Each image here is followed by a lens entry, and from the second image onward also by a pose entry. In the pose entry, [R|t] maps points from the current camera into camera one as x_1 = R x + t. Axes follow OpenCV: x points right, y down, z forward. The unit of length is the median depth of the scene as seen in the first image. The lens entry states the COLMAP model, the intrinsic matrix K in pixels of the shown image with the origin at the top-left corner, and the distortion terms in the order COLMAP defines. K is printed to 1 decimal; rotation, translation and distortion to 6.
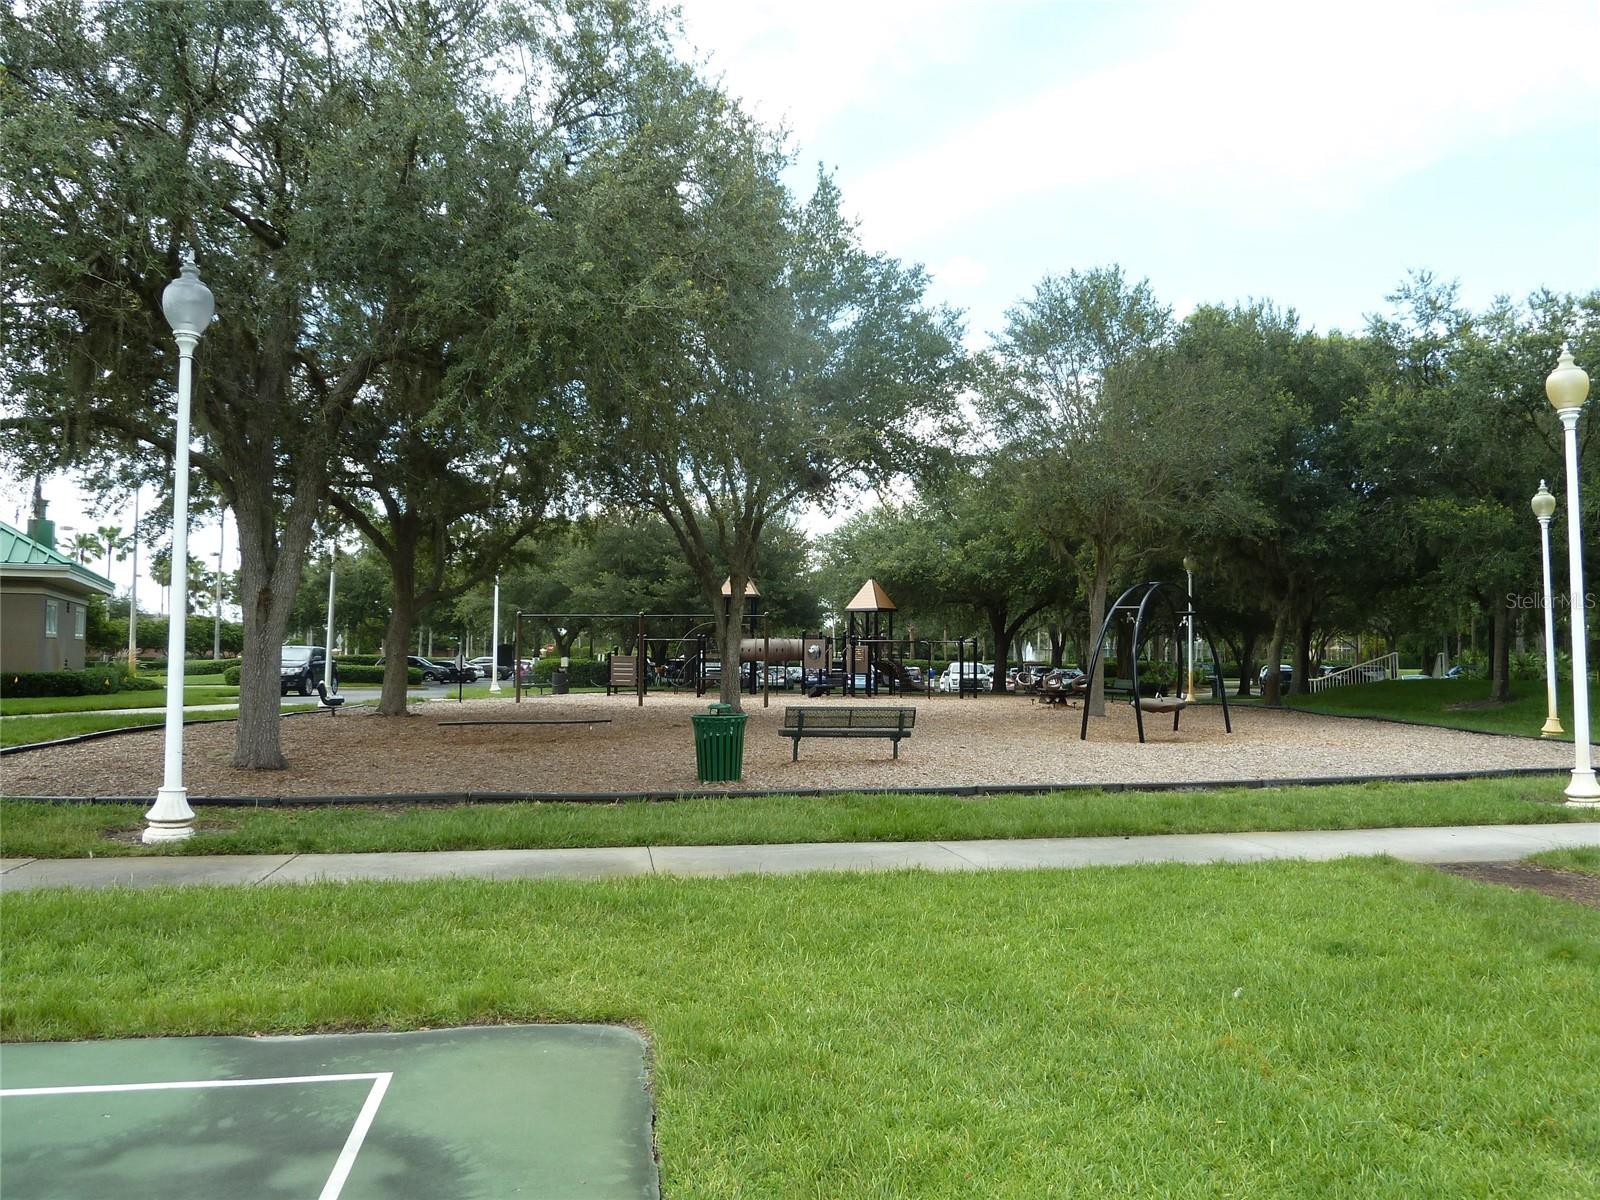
lens RADIAL K [[1181.2, 0, 798.7], [0, 1181.2, 590.7], [0, 0, 1]] dist [-0.031129, 0.007401]
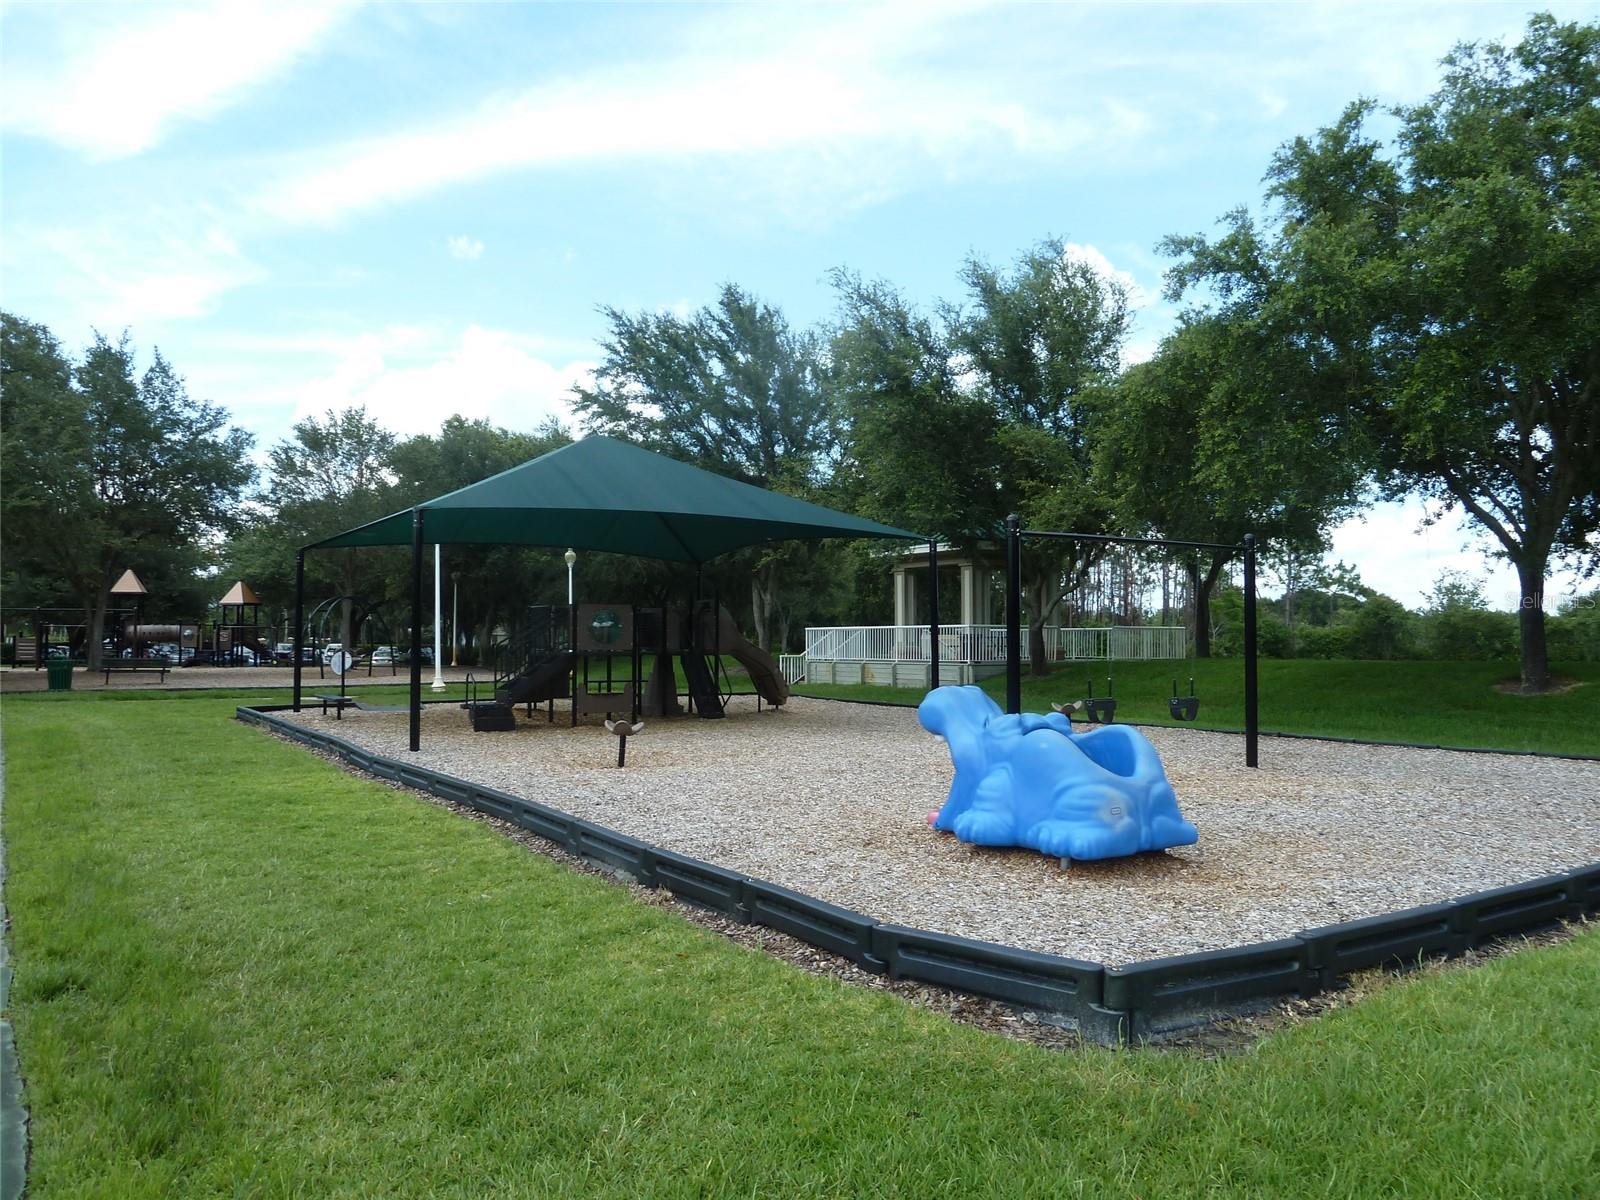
lens RADIAL K [[1181.2, 0, 798.7], [0, 1181.2, 590.7], [0, 0, 1]] dist [-0.031129, 0.007401]
pose [[0.911507, 0.015231, 0.411003, 0.096001], [-0.019075, 0.999804, 0.005254, -0.019388], [-0.410843, -0.012629, 0.911619, -0.513626]]
